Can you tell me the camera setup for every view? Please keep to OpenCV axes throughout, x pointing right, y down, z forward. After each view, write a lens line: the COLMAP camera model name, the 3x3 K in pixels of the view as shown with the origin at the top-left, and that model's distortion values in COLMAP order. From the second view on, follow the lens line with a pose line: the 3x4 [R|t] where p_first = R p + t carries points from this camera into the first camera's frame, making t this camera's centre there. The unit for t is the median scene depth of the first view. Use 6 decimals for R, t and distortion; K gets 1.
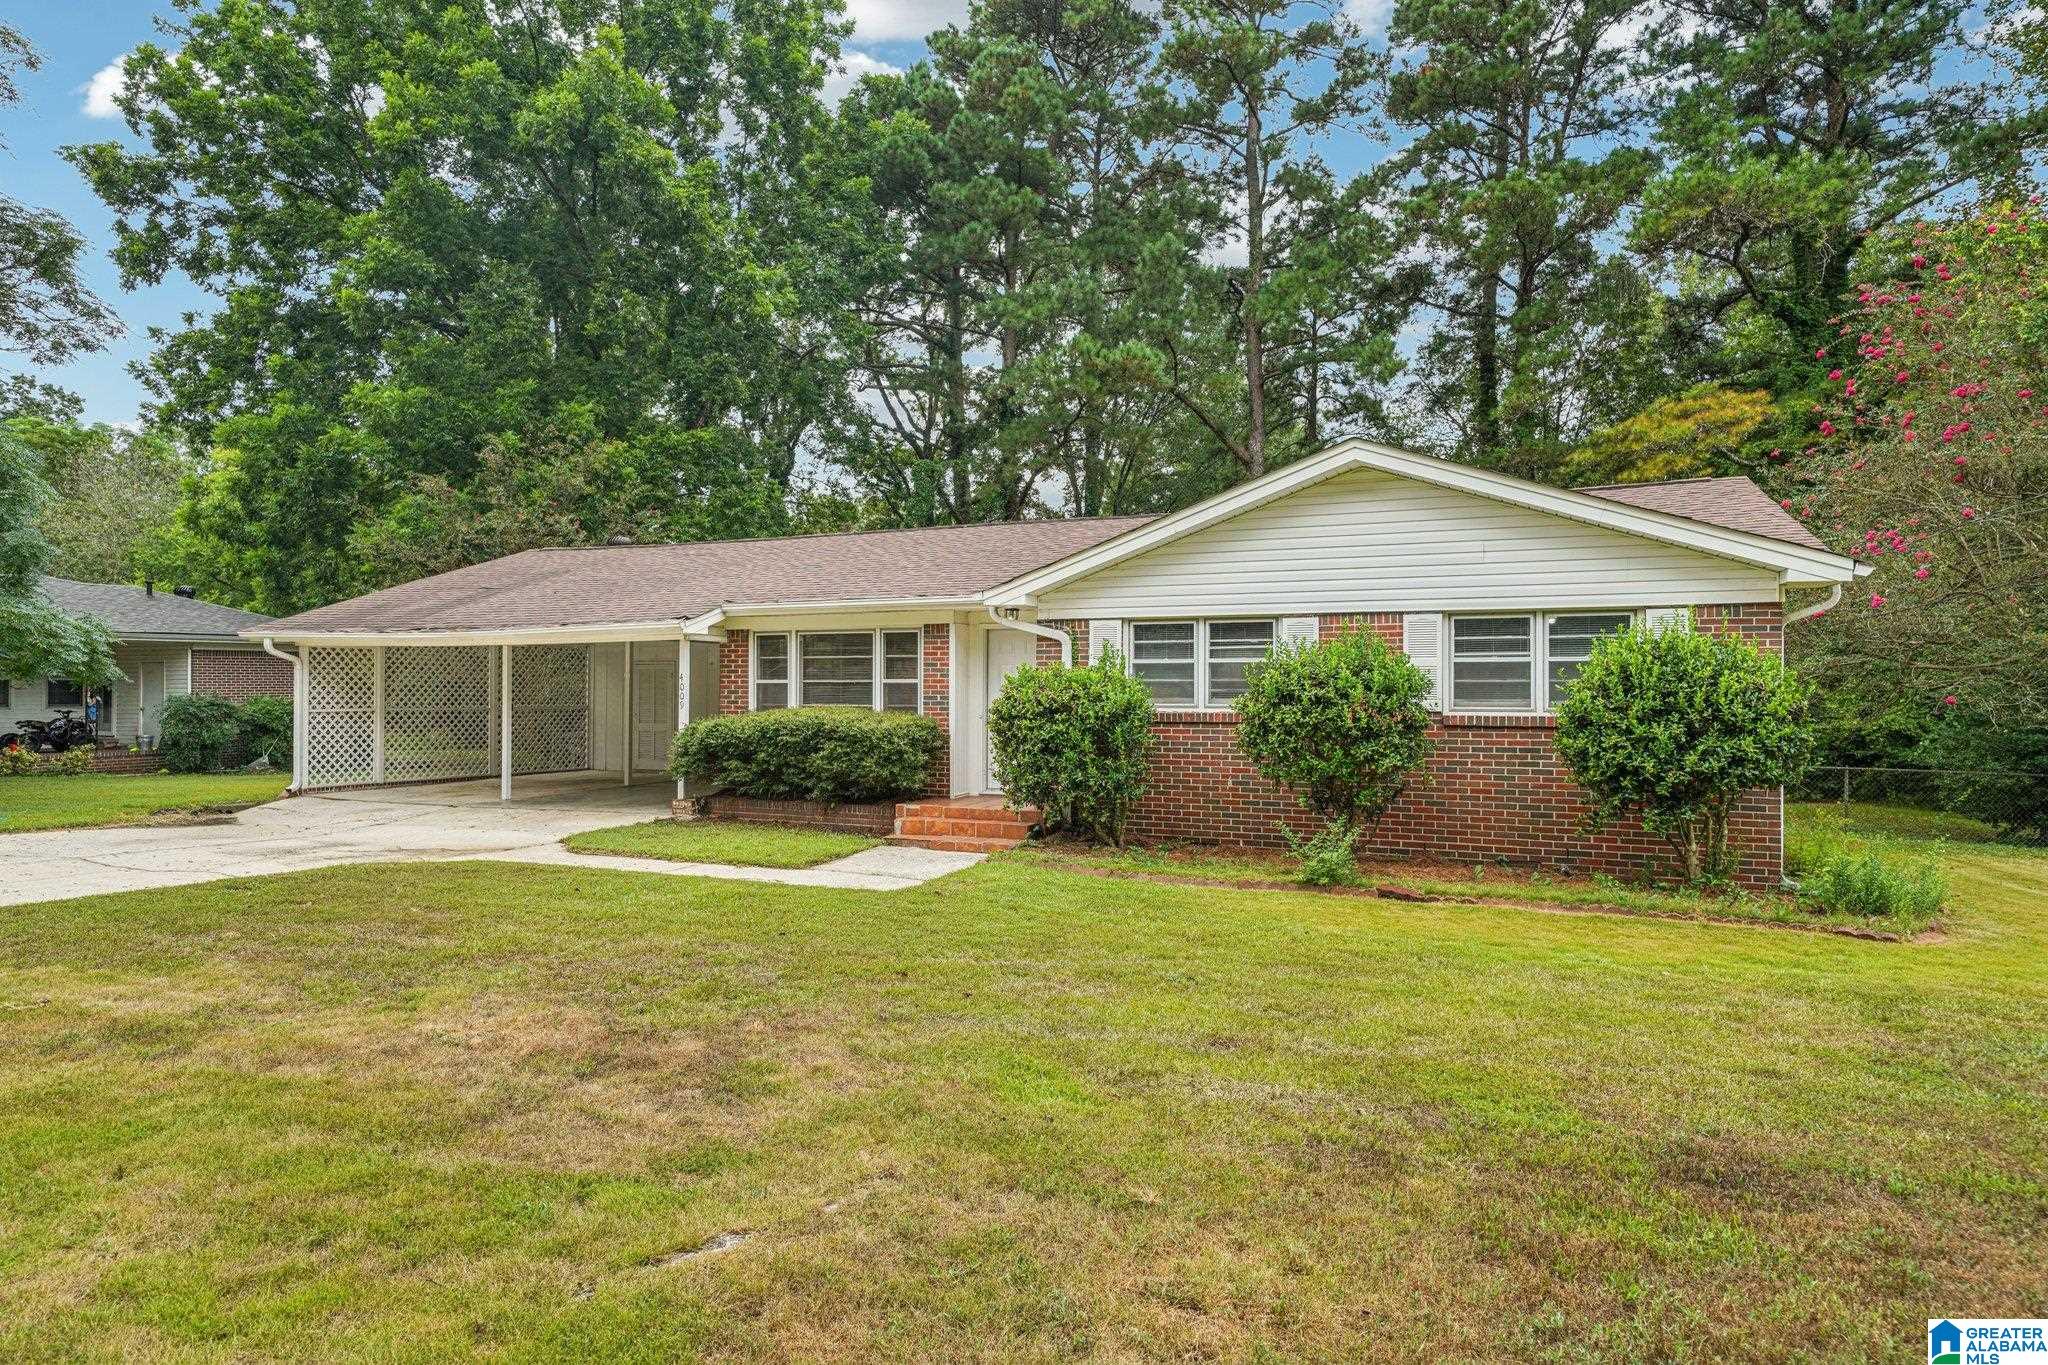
lens RADIAL K [[1167.3, 0, 1024.0], [0, 1167.3, 682.5], [0, 0, 1]] dist [0.023280, -0.001577]
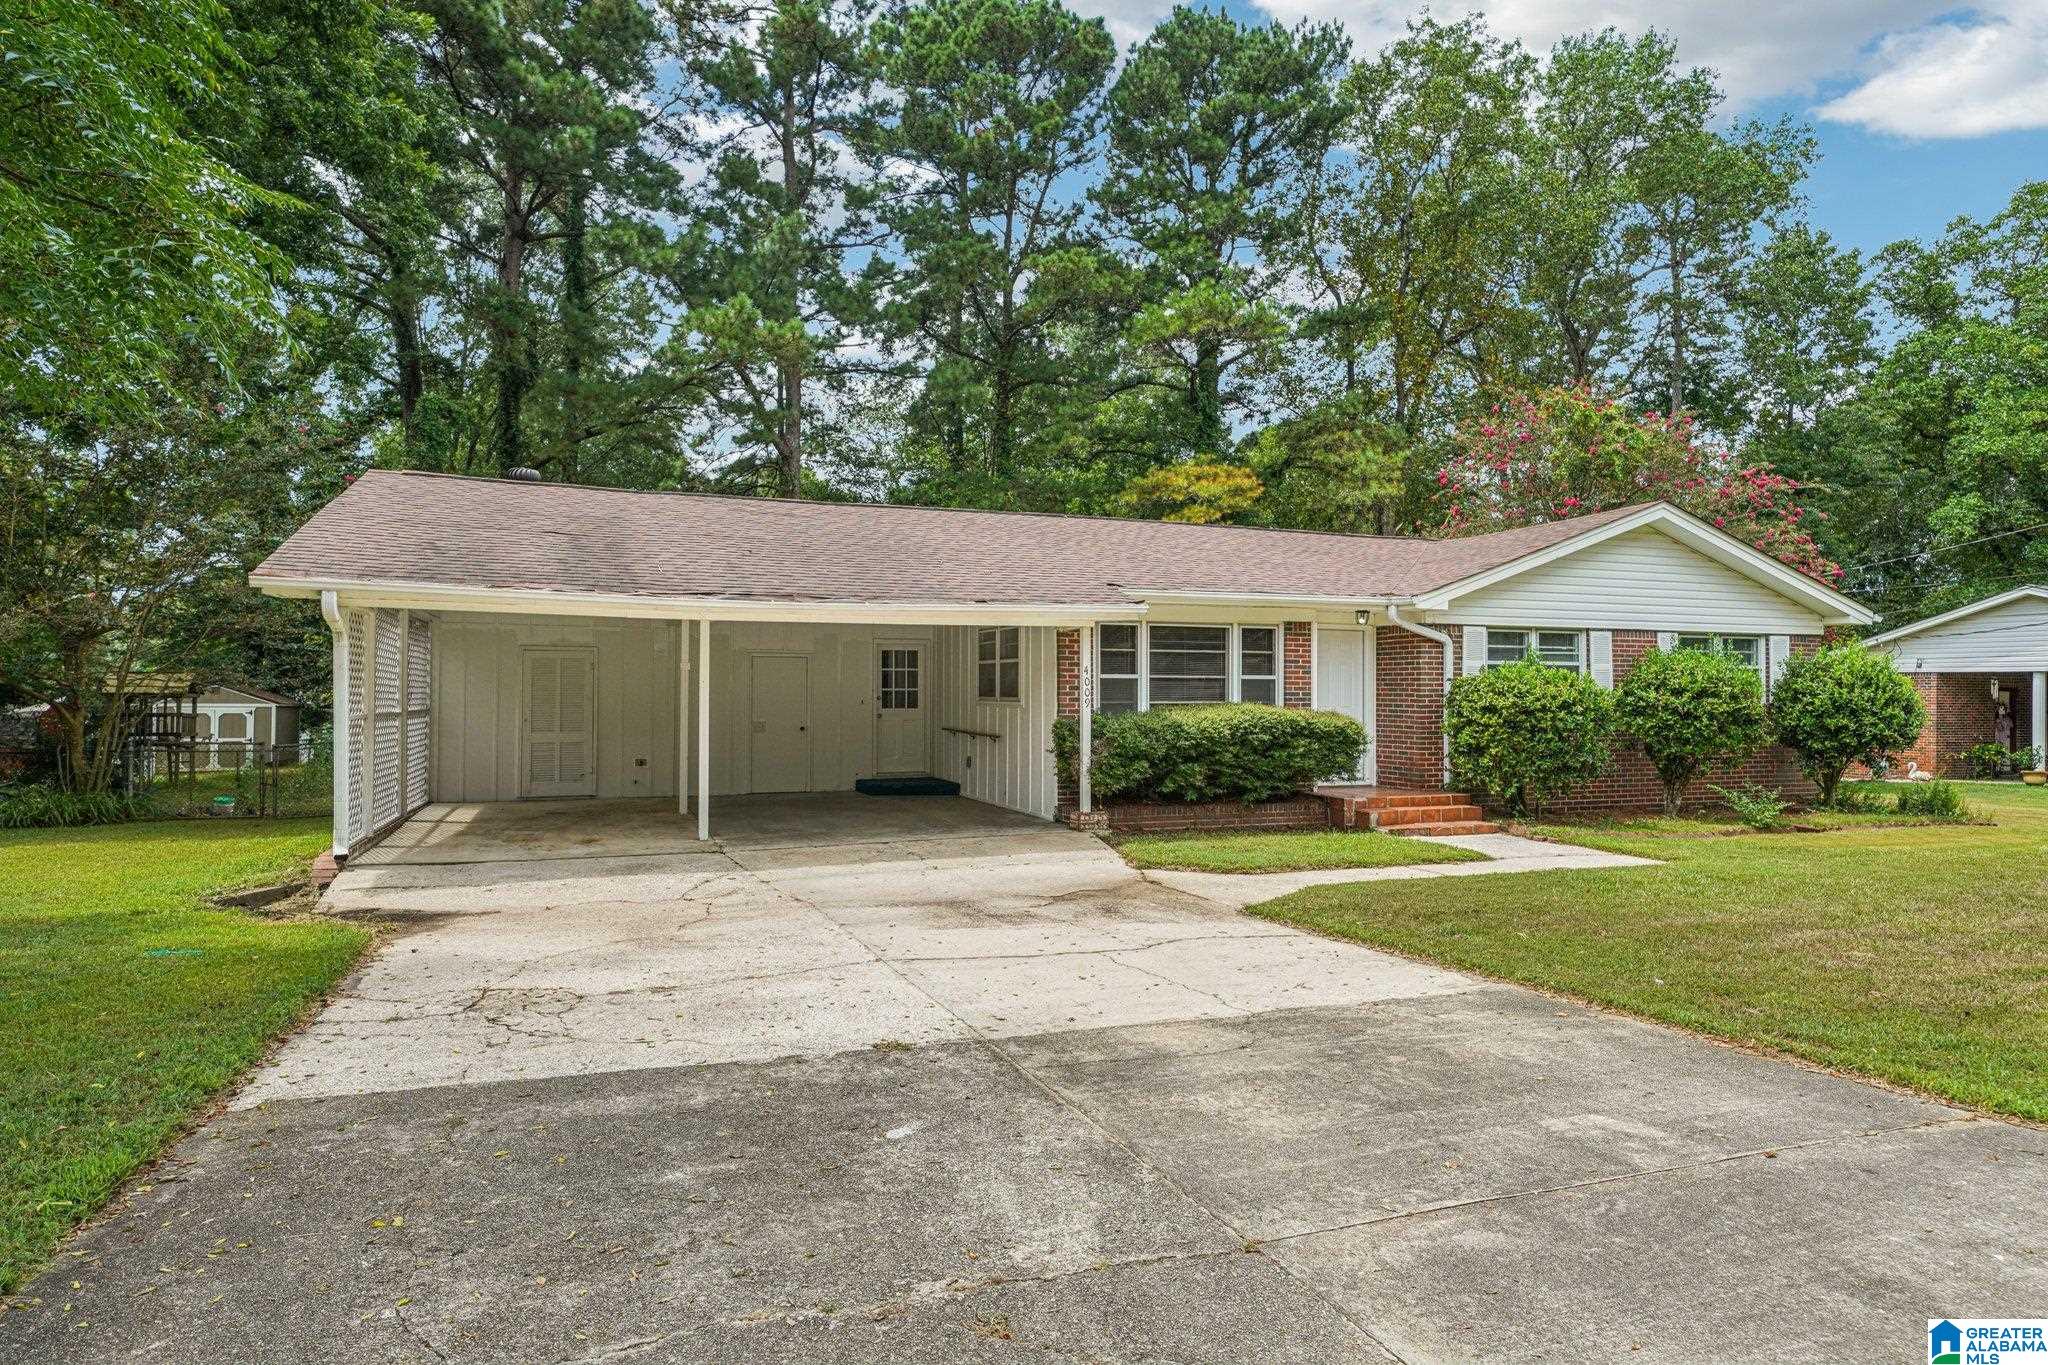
lens RADIAL K [[1167.3, 0, 1024.0], [0, 1167.3, 682.5], [0, 0, 1]] dist [0.023280, -0.001577]
pose [[0.720740, 0.007001, 0.693170, -0.935943], [-0.005731, 0.999975, -0.004140, 0.008220], [-0.693182, -0.000988, 0.720762, 0.423058]]
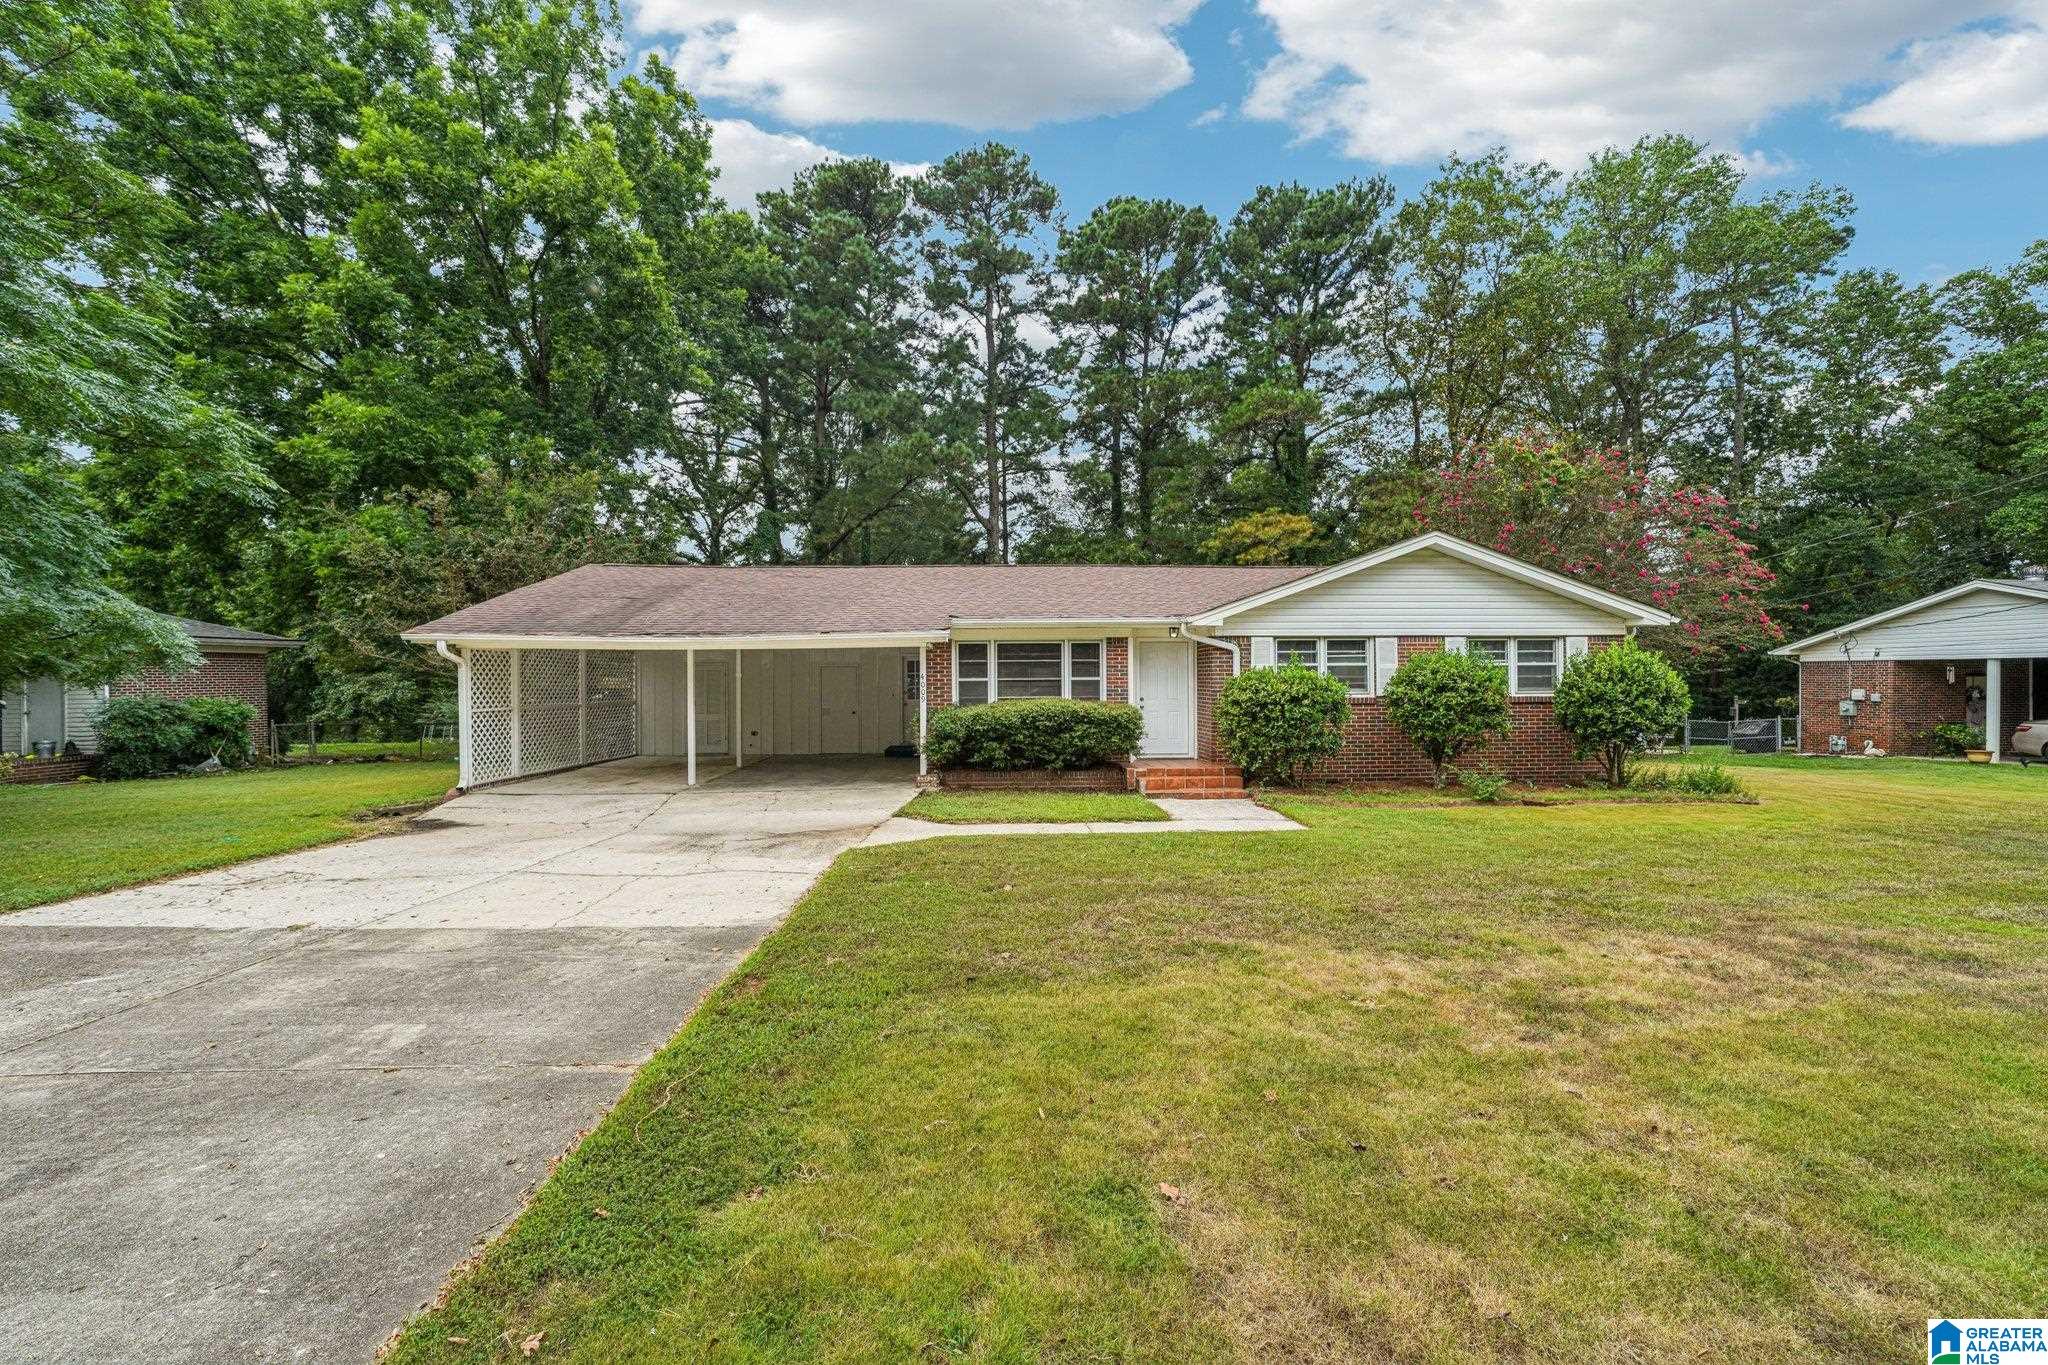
lens RADIAL K [[782.0, 0, 1024.0], [0, 782.0, 682.5], [0, 0, 1]] dist [-0.018944, 0.004433]
pose [[0.900186, -0.009029, 0.435411, -0.567201], [0.005571, 0.999942, 0.009219, -0.005612], [-0.435469, -0.005873, 0.900185, 0.210714]]
